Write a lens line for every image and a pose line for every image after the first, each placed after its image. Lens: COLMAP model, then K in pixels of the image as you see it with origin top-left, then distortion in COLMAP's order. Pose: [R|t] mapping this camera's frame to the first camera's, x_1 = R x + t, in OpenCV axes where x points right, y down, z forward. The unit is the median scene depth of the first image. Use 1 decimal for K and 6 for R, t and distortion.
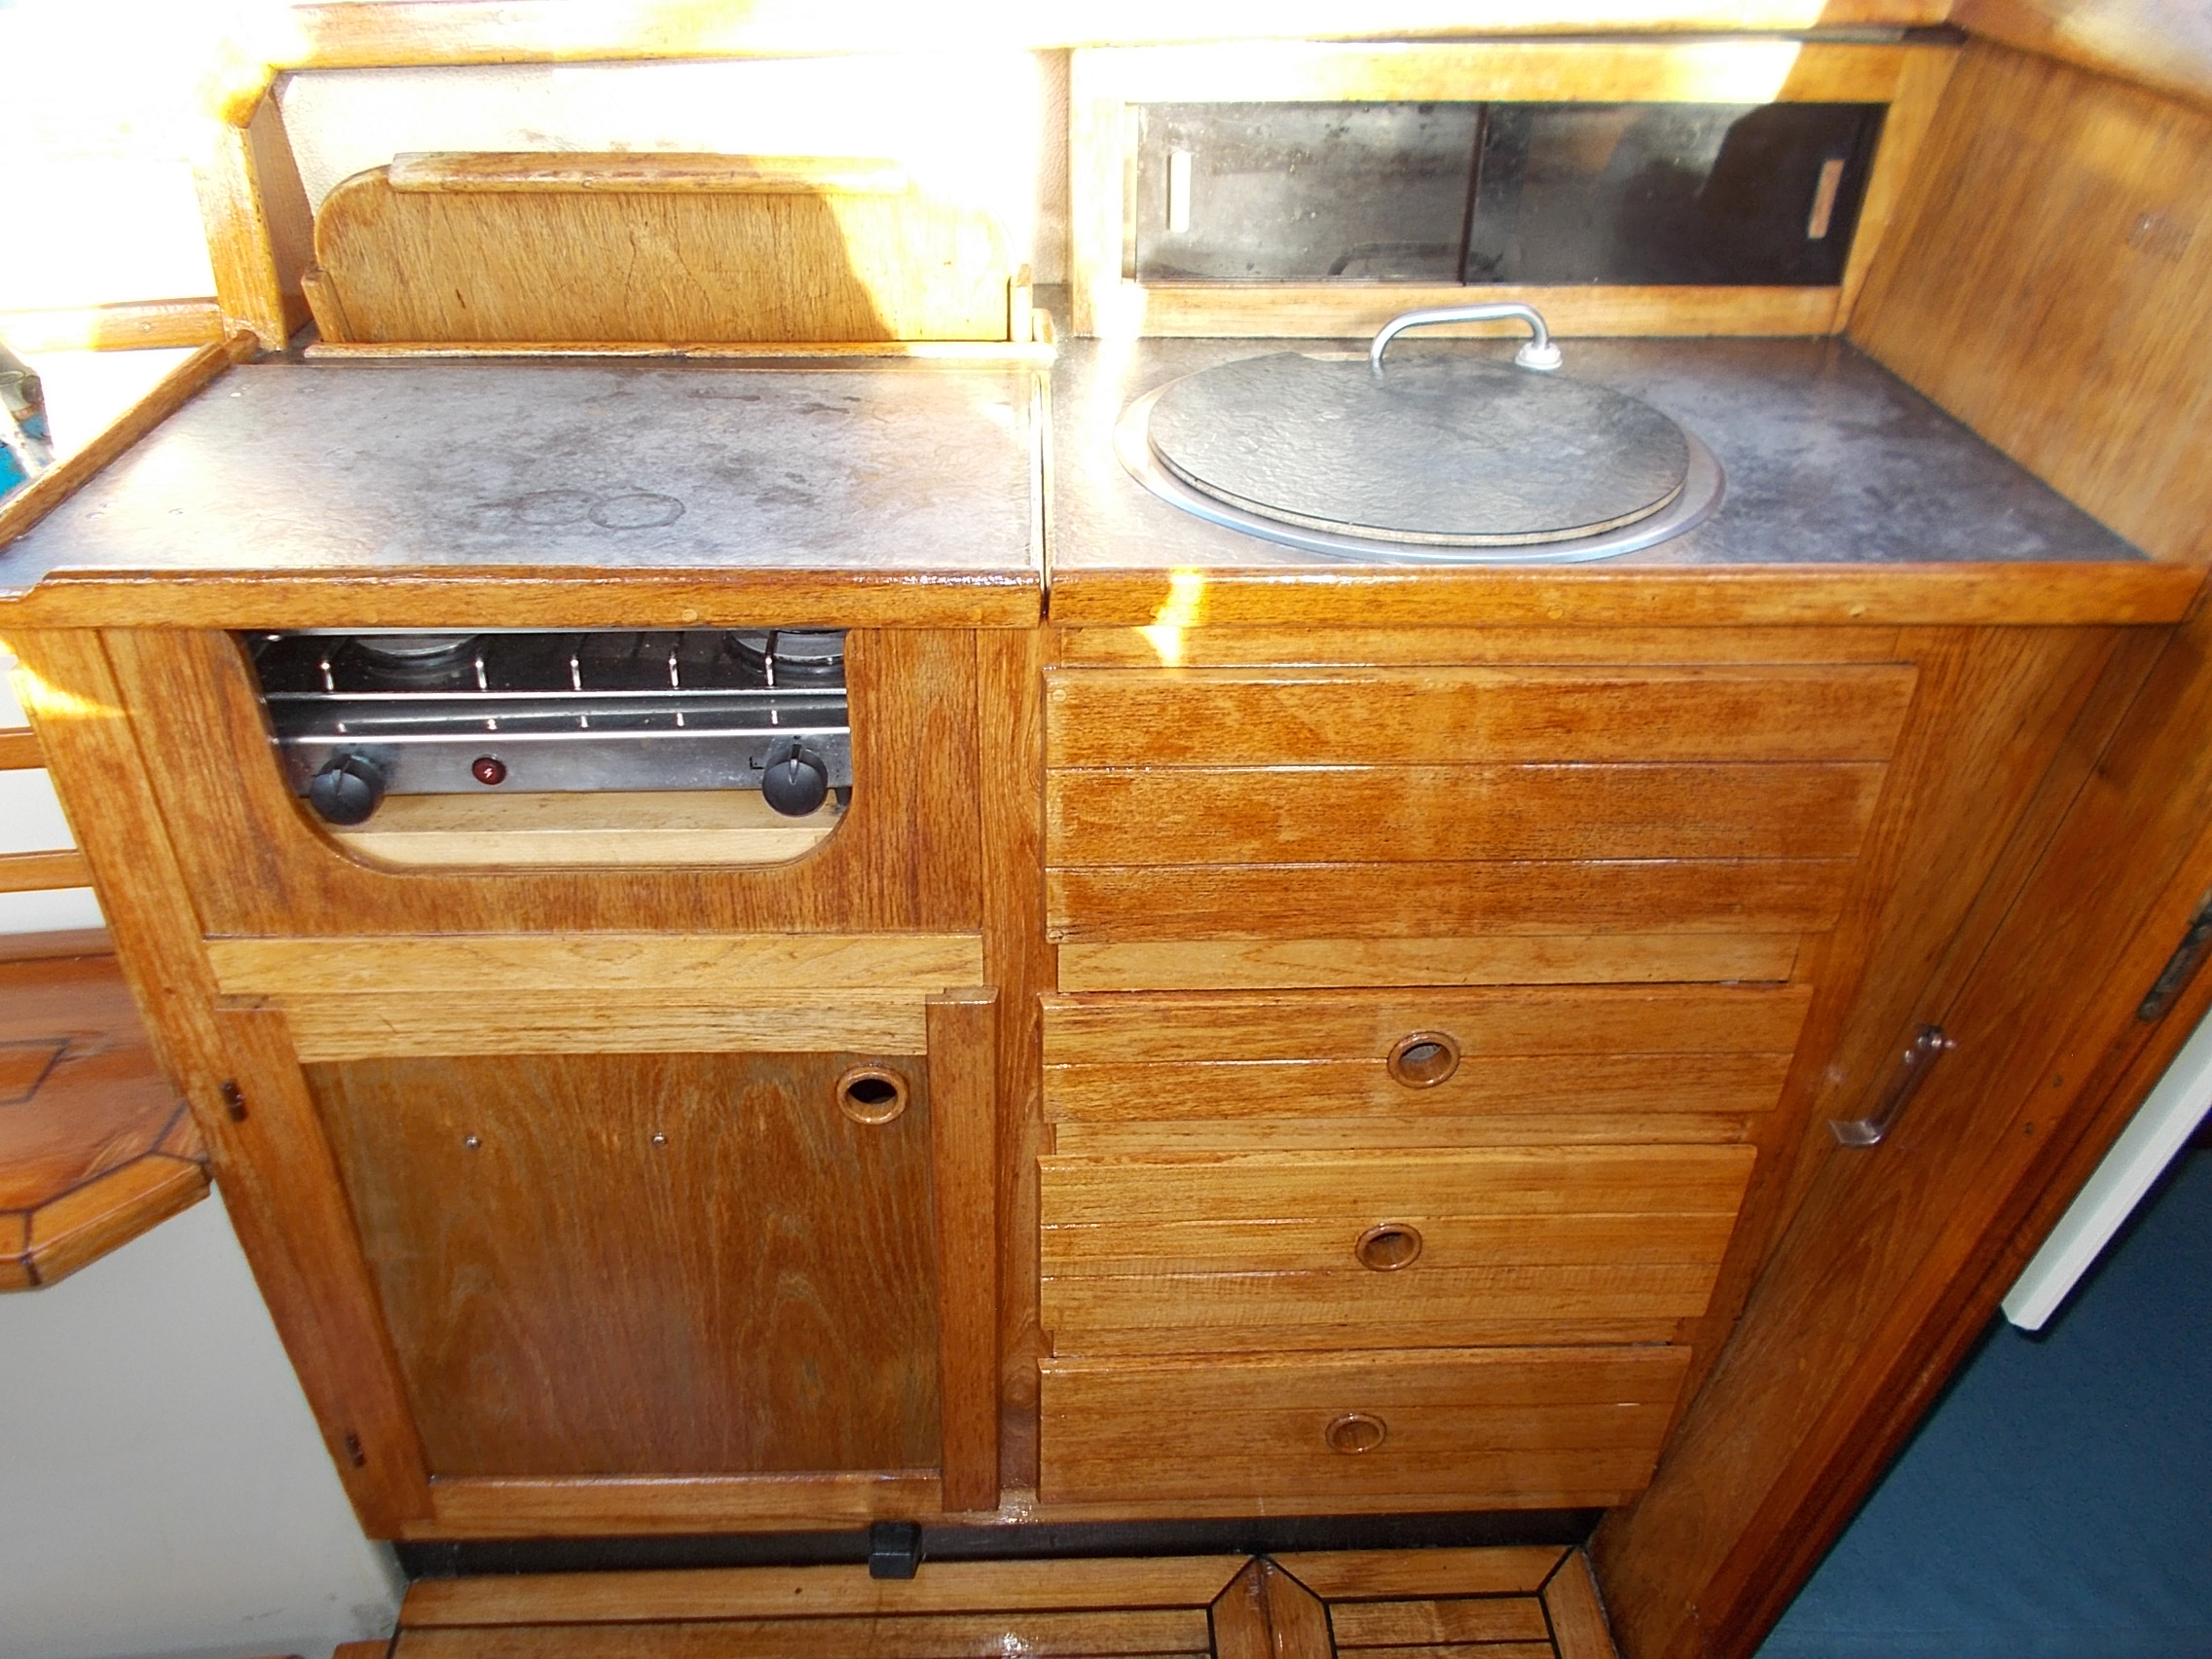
lens RADIAL K [[1669.9, 0, 1106.0], [0, 1669.9, 829.5], [0, 0, 1]] dist [-0.010258, -0.004833]
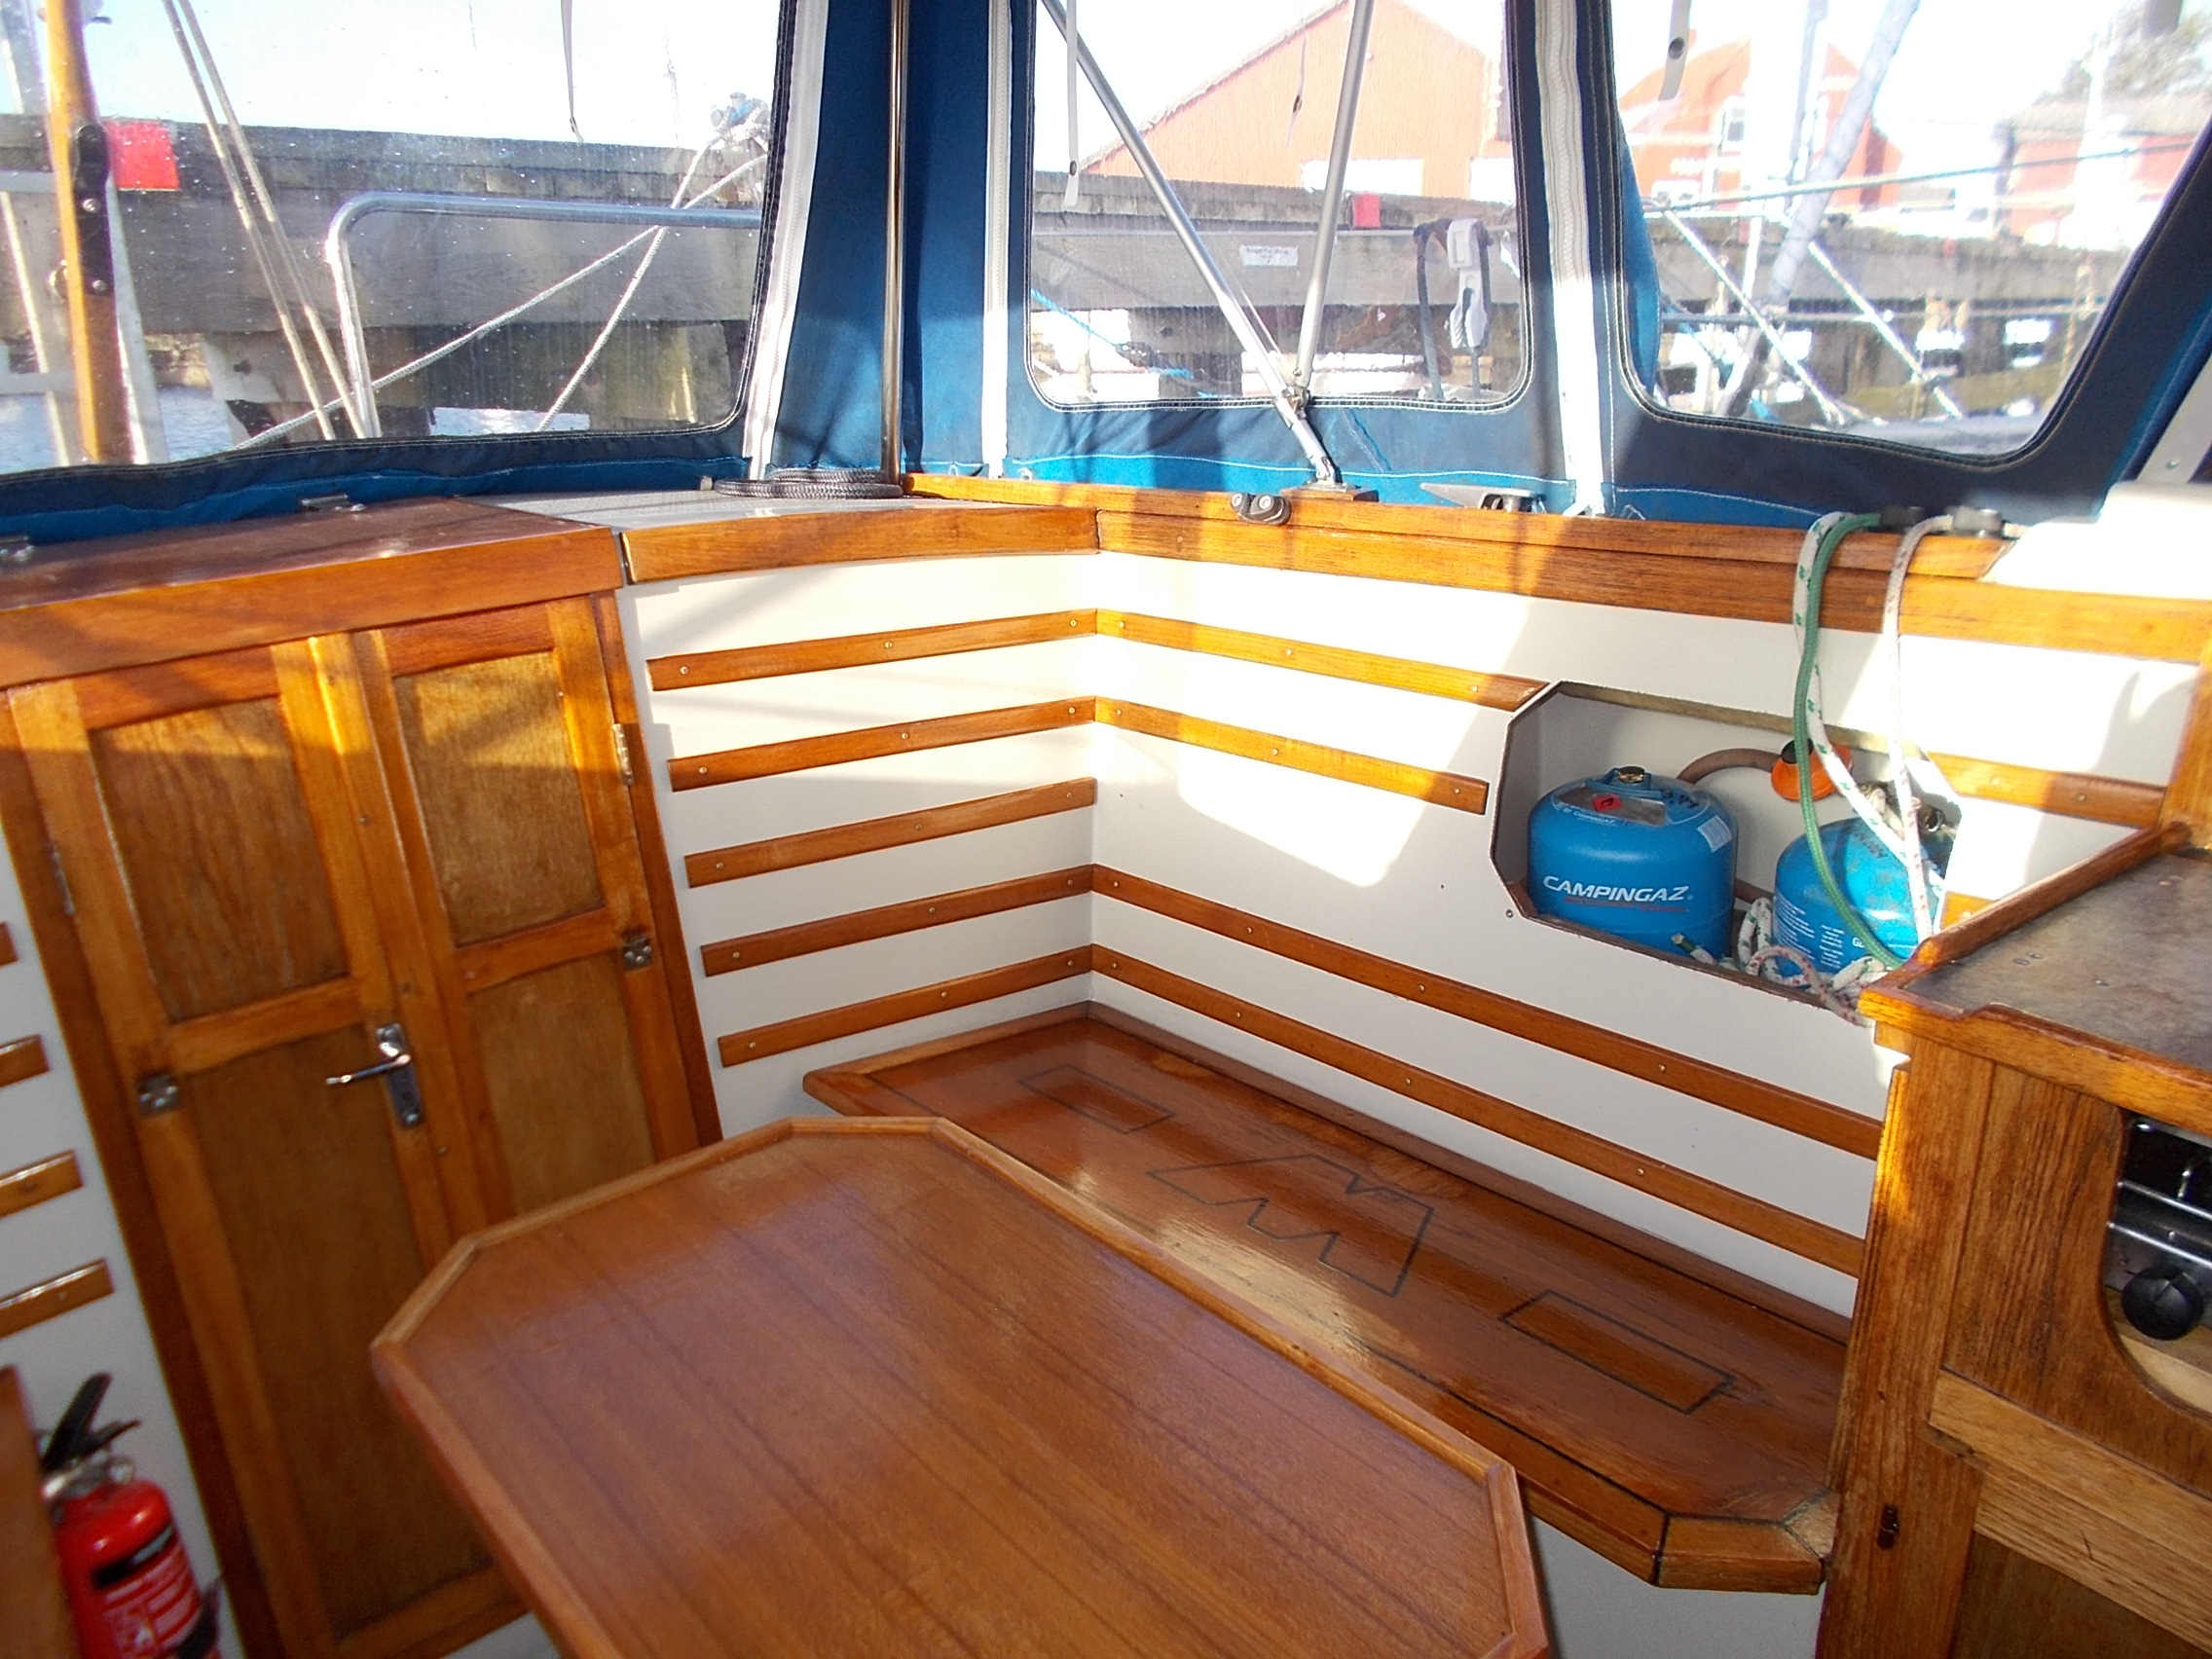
lens RADIAL K [[1669.9, 0, 1106.0], [0, 1669.9, 829.5], [0, 0, 1]] dist [-0.010258, -0.004833]
pose [[0.617884, 0.258781, -0.742464, -0.188656], [-0.427415, 0.903129, -0.040918, 0.028331], [0.659951, 0.342623, 0.668636, -0.122637]]
